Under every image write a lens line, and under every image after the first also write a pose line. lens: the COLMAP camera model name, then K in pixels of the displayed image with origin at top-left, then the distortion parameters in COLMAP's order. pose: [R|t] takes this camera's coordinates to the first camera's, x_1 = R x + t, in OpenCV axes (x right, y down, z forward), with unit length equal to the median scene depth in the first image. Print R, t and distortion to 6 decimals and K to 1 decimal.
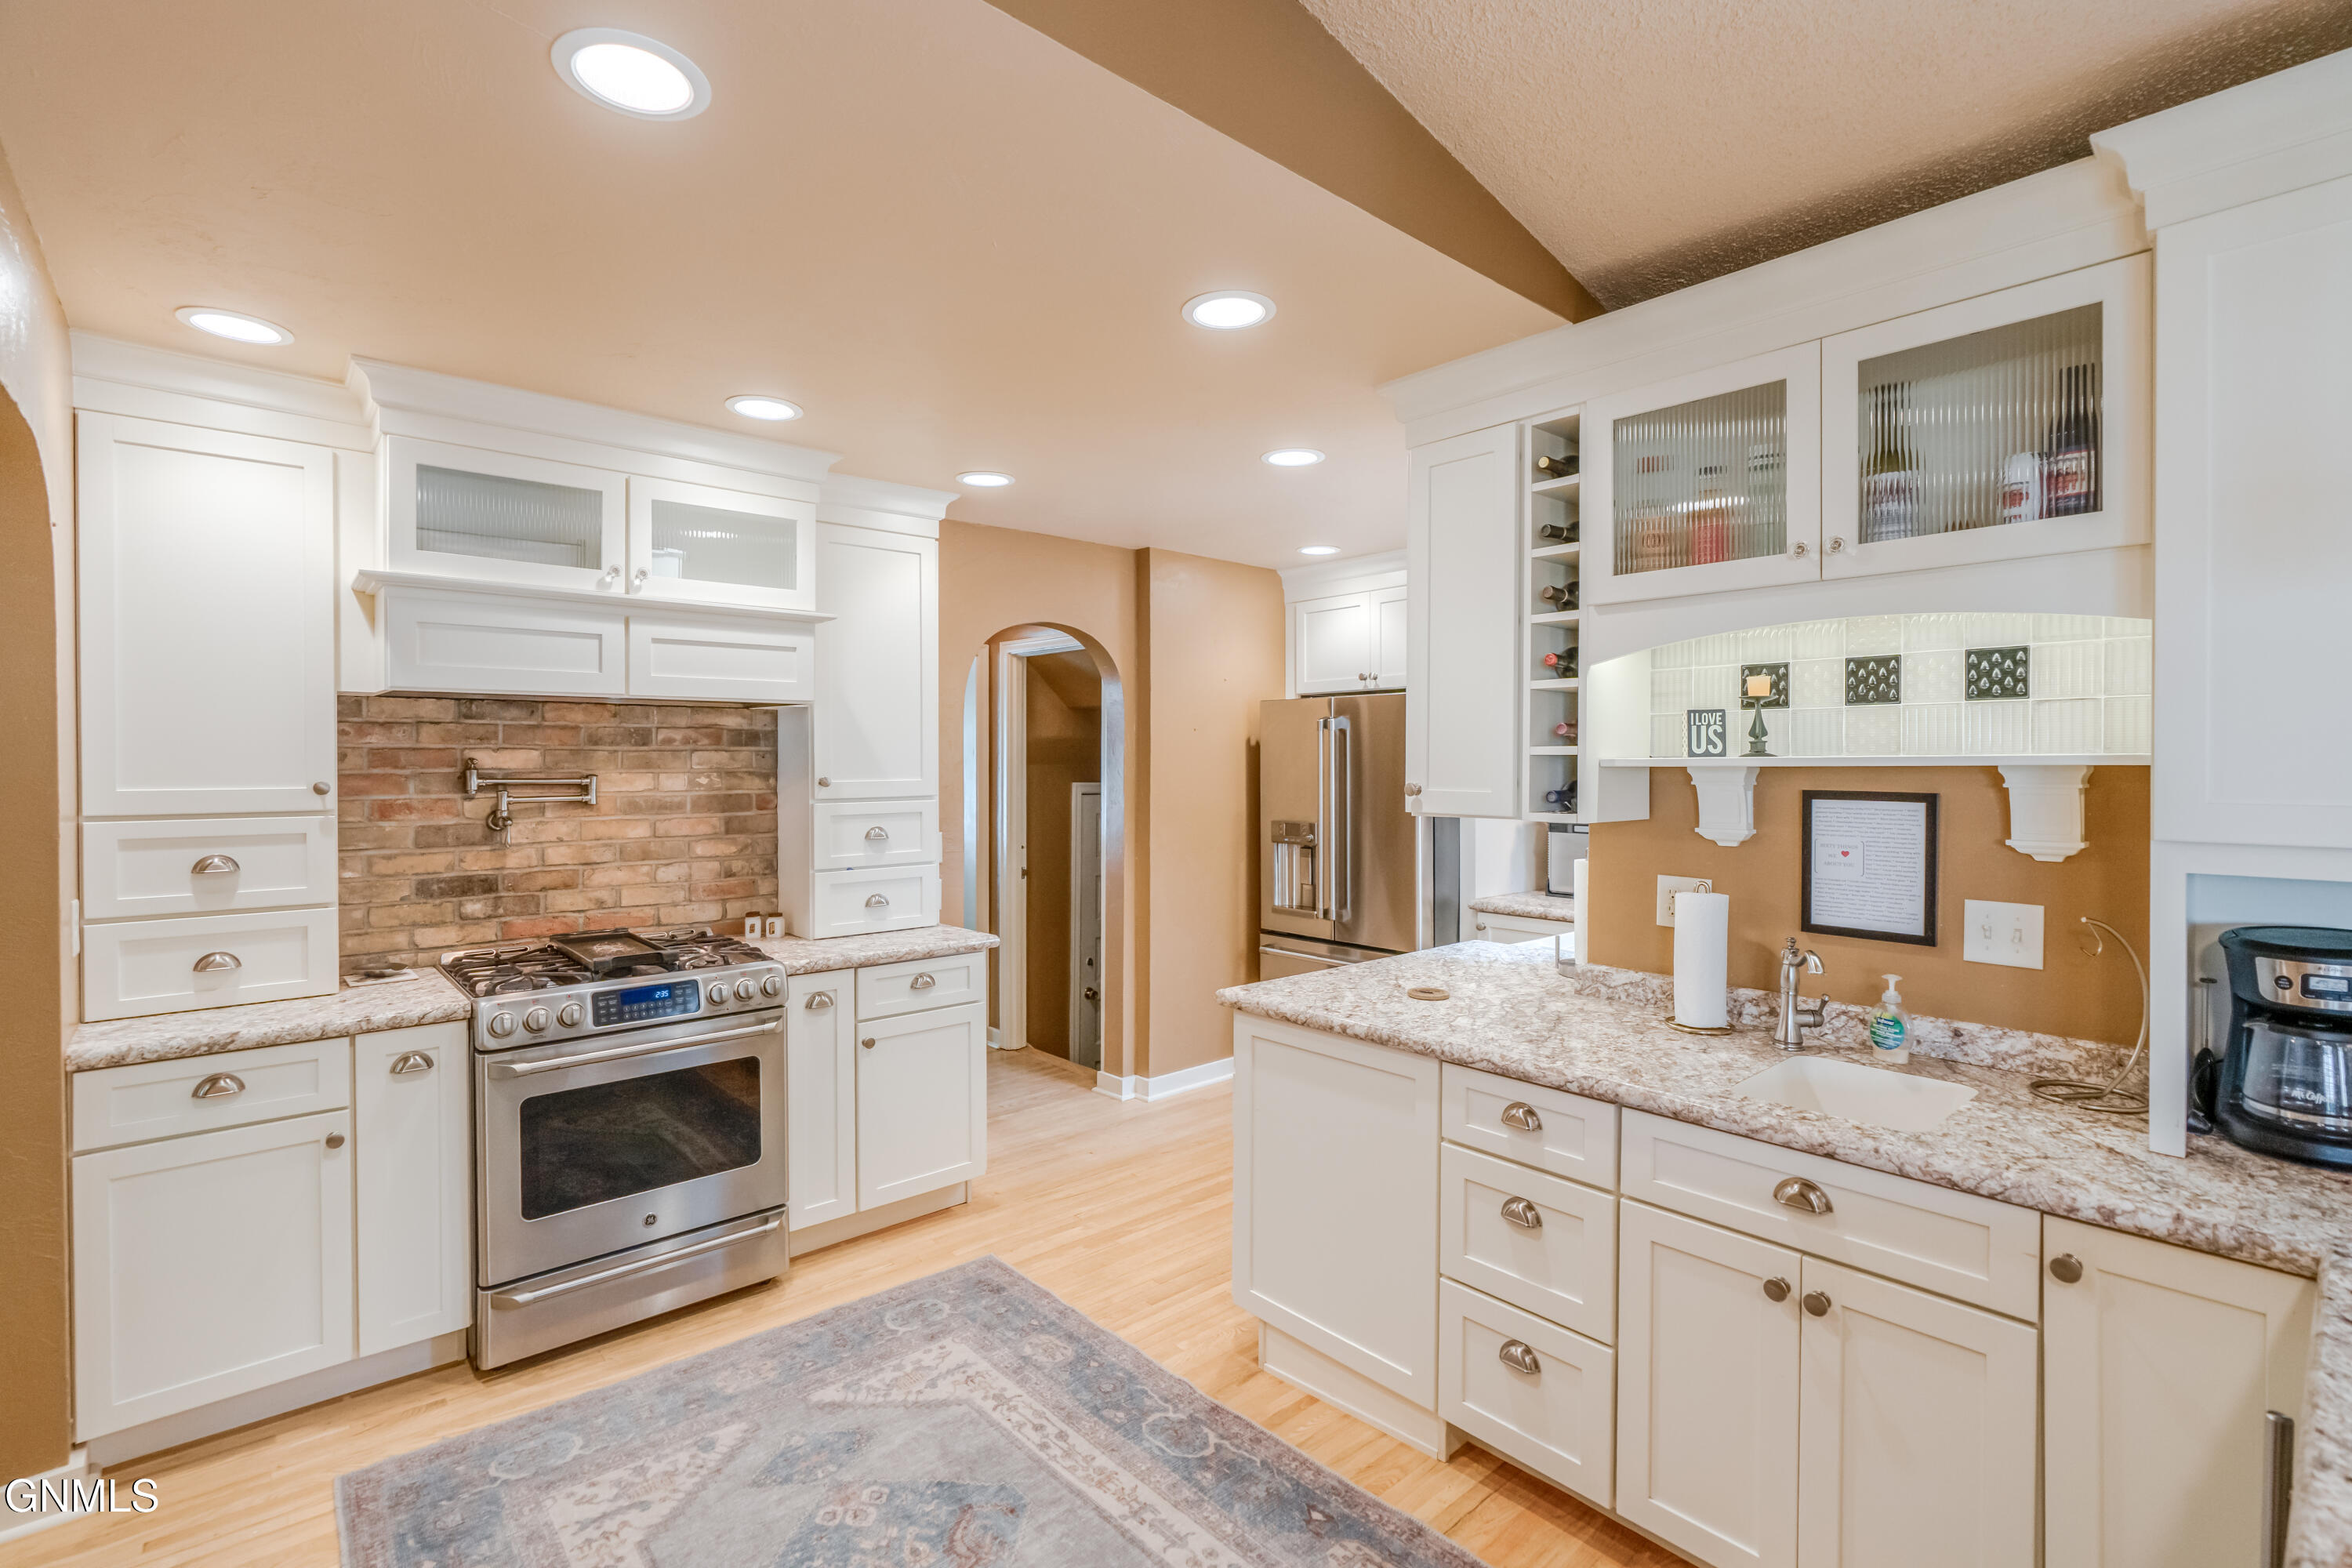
lens RADIAL K [[1066.3, 0, 1170.6], [0, 1066.3, 776.9], [0, 0, 1]] dist [-0.002985, 0.000024]
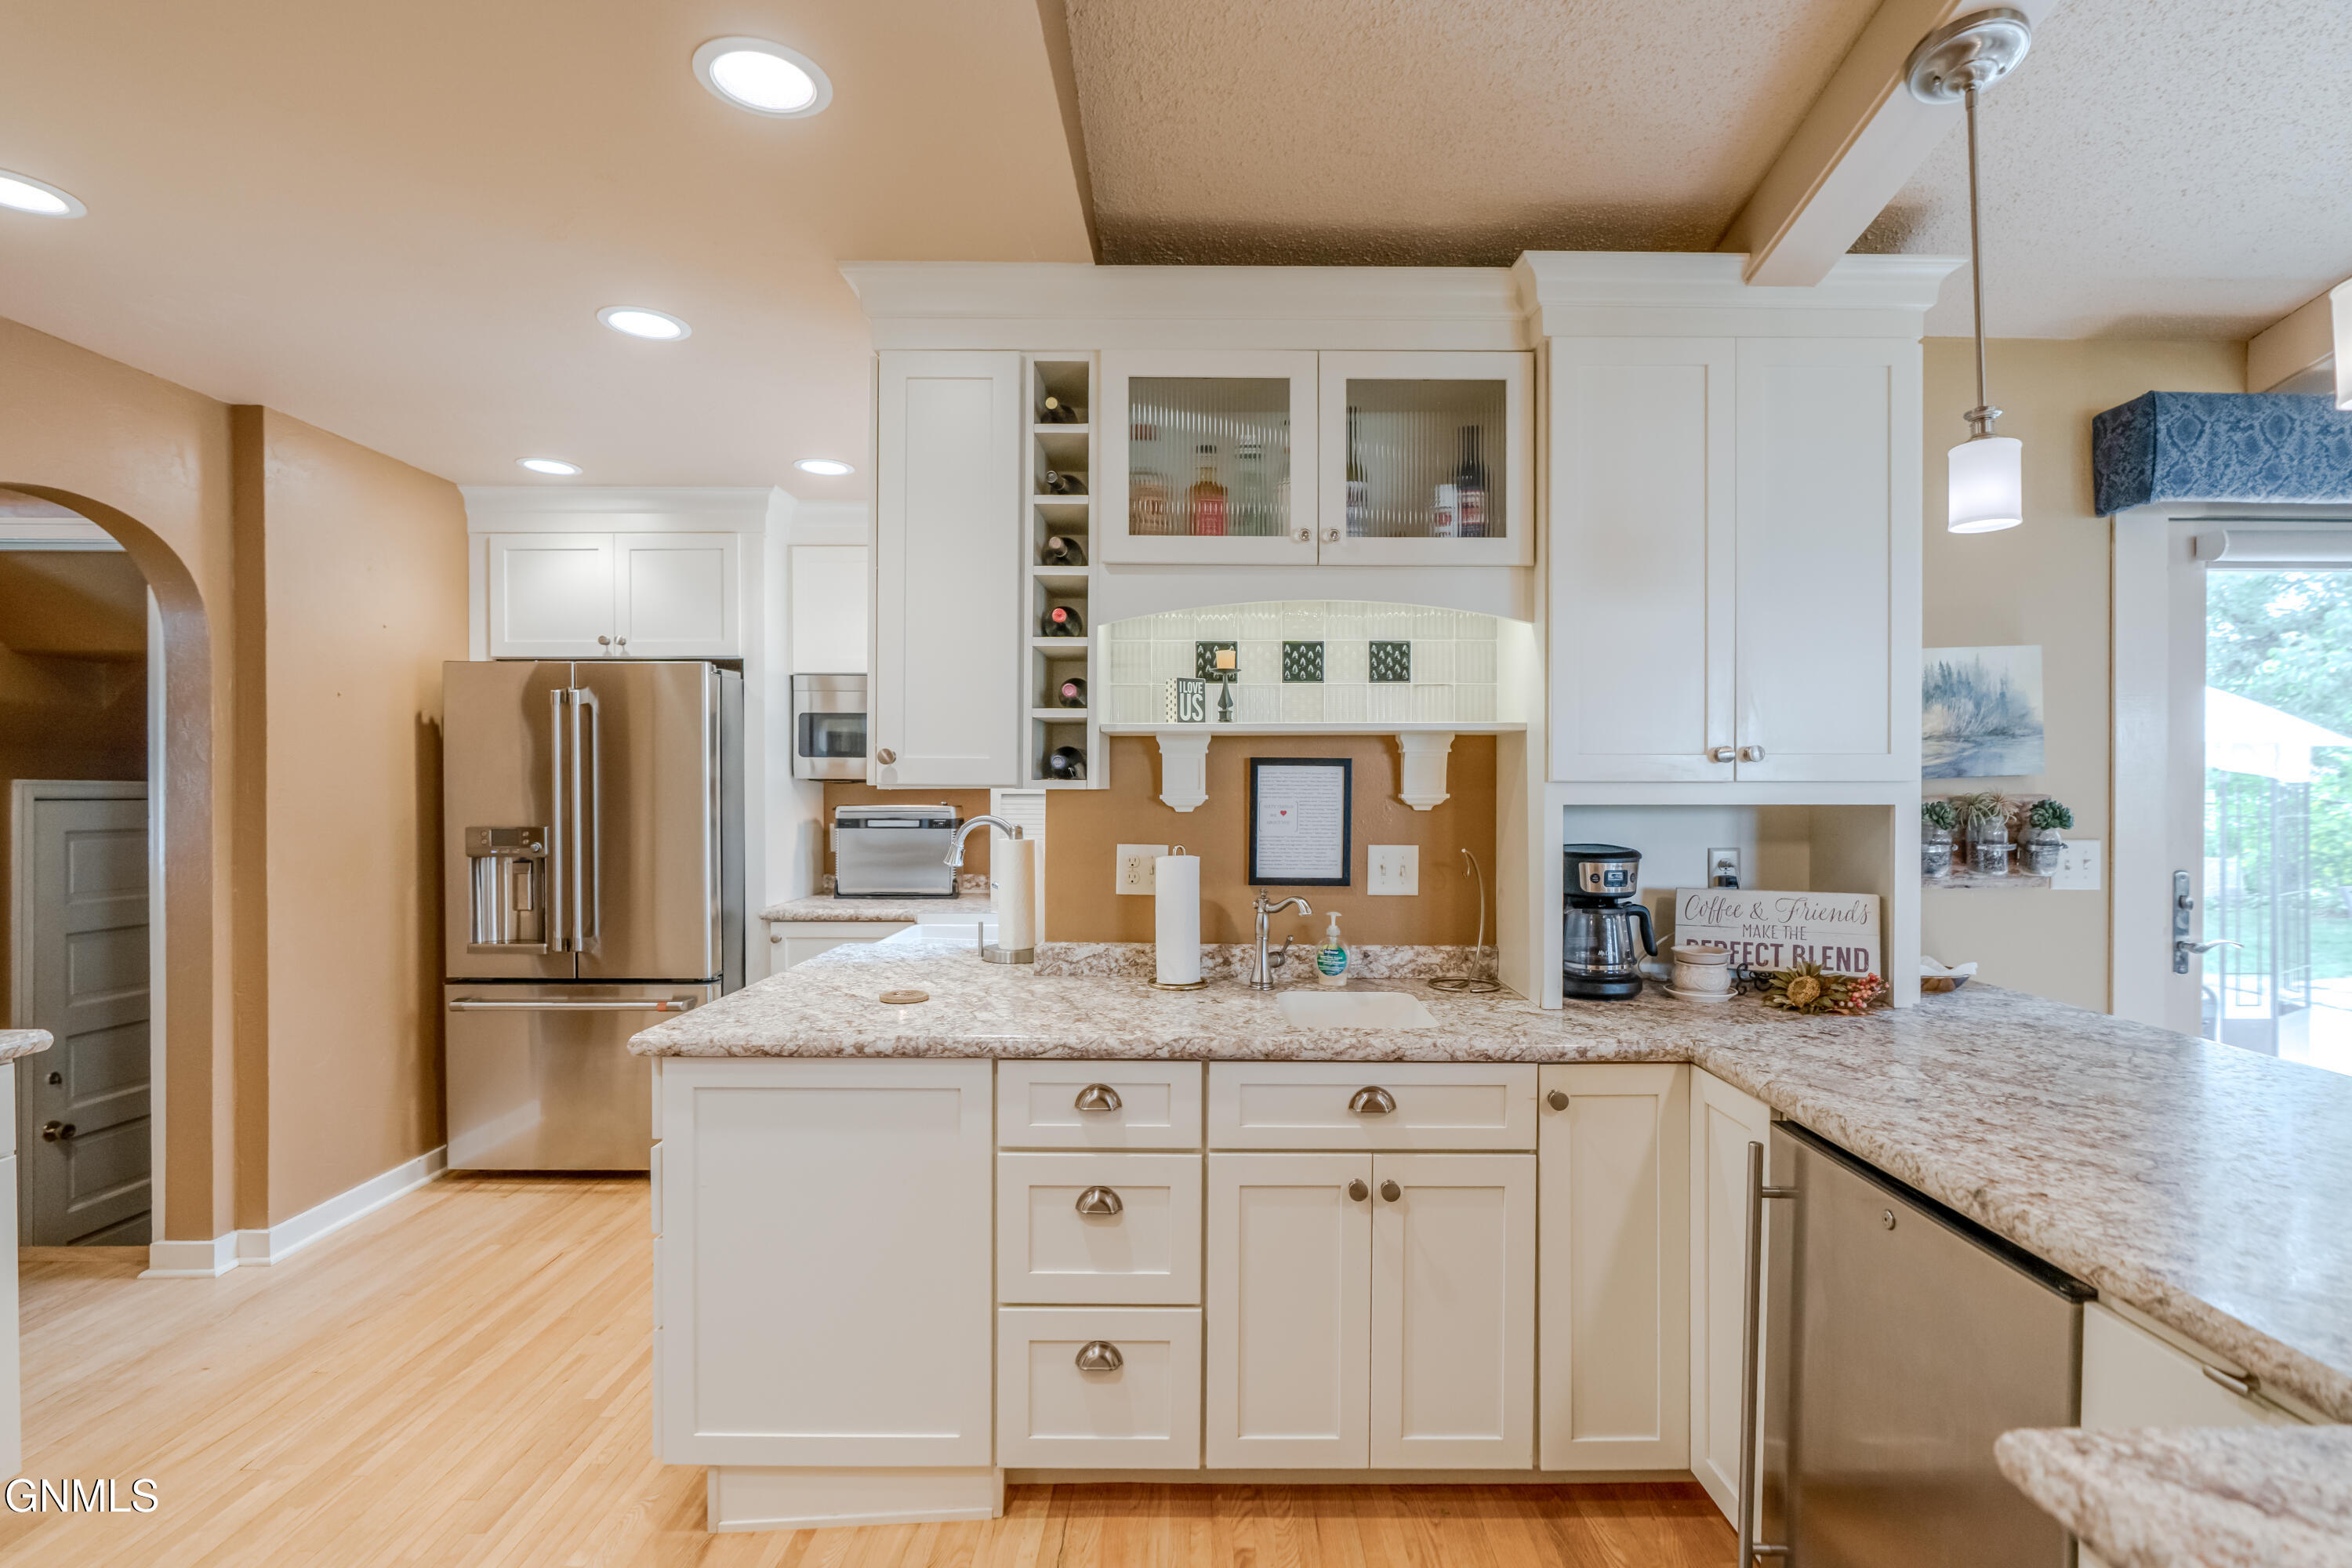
lens RADIAL K [[1120.8, 0, 1183.4], [0, 1120.8, 804.3], [0, 0, 1]] dist [-0.014635, 0.009476]
pose [[0.659806, -0.009433, 0.751377, -0.341703], [0.007809, 0.999953, 0.005697, 0.055839], [-0.751396, 0.002108, 0.659849, 0.292990]]
